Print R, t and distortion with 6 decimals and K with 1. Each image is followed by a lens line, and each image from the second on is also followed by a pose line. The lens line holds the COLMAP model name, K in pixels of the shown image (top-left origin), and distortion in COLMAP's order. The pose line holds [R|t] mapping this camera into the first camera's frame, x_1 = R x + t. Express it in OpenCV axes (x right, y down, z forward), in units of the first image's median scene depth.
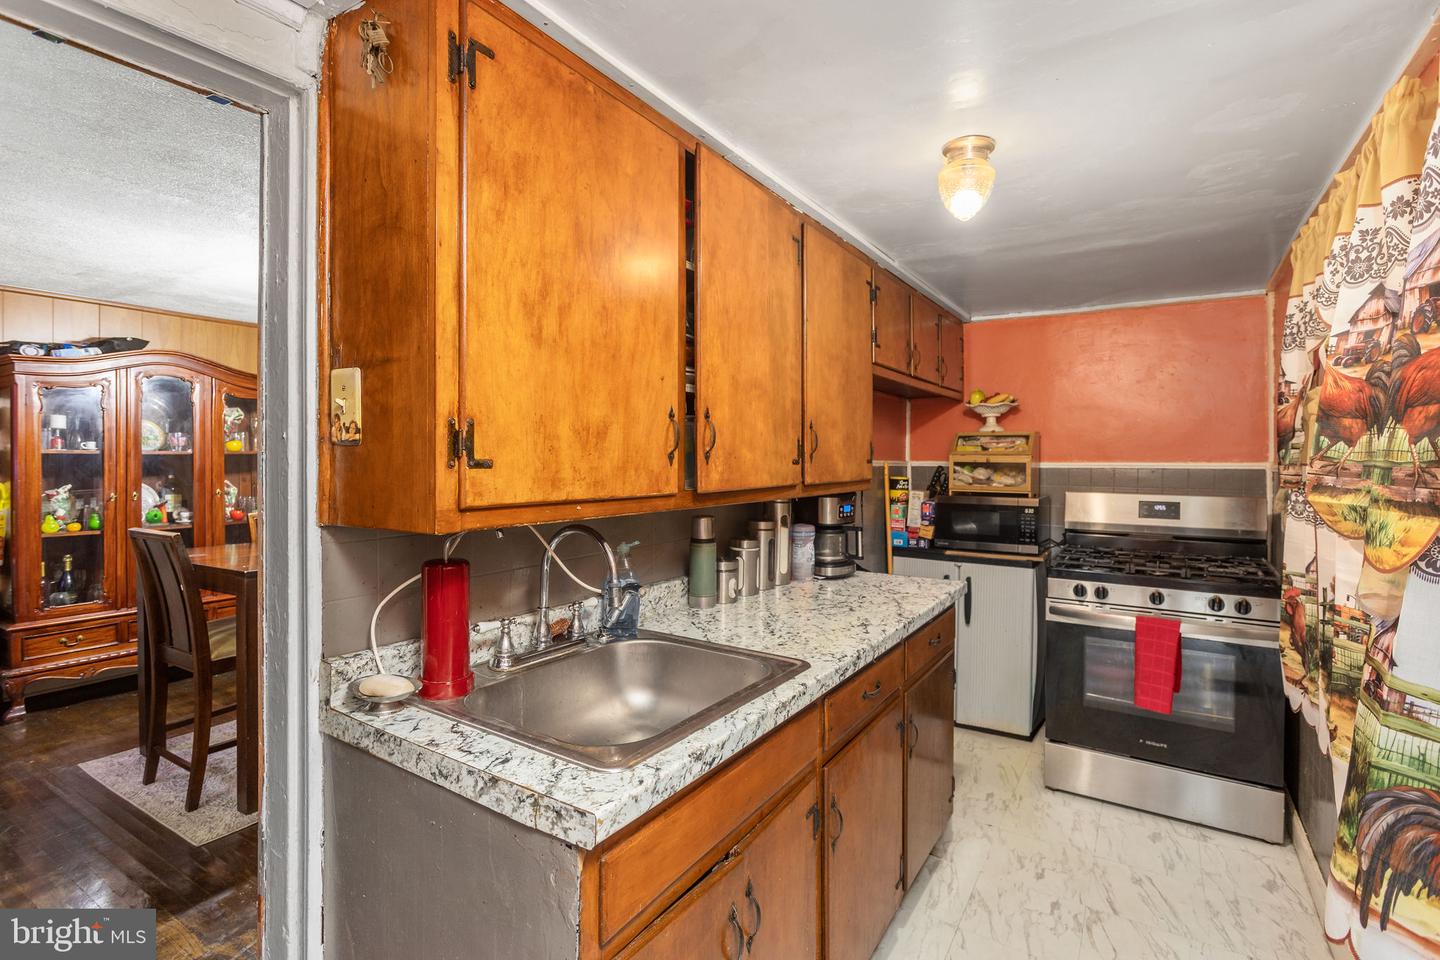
lens RADIAL K [[703.0, 0, 719.1], [0, 703.0, 473.3], [0, 0, 1]] dist [0.005435, 0.000037]
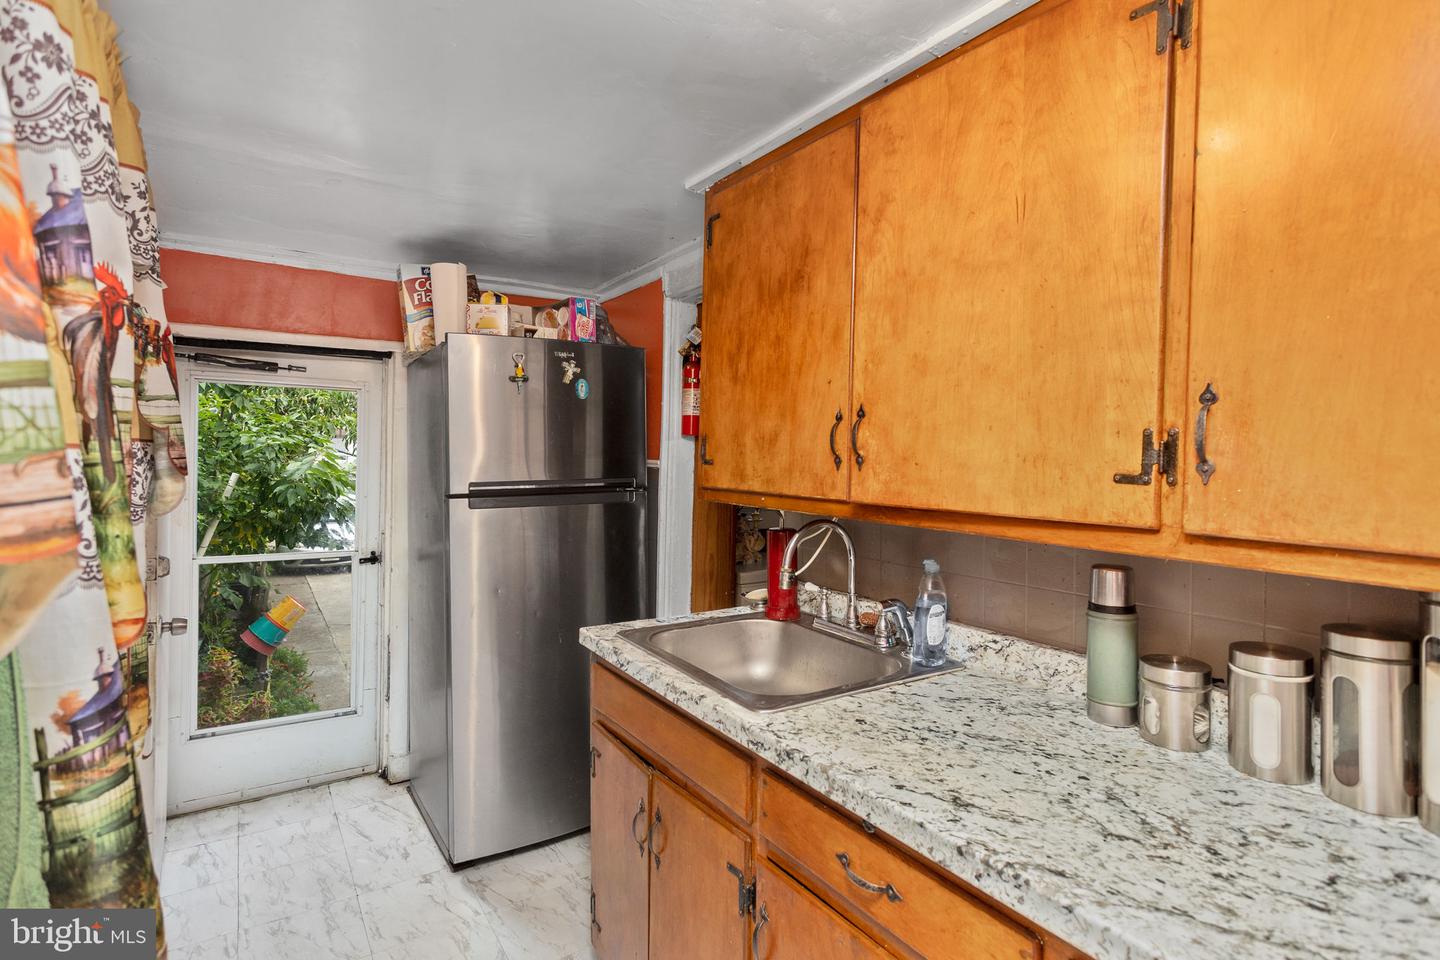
lens RADIAL K [[703.0, 0, 701.2], [0, 703.0, 441.5], [0, 0, 1]] dist [0.005435, 0.000037]
pose [[-0.415838, -0.006821, -0.909413, 1.003958], [-0.017886, 0.999840, 0.000680, -0.053563], [0.909263, 0.016549, -0.415893, 1.396200]]
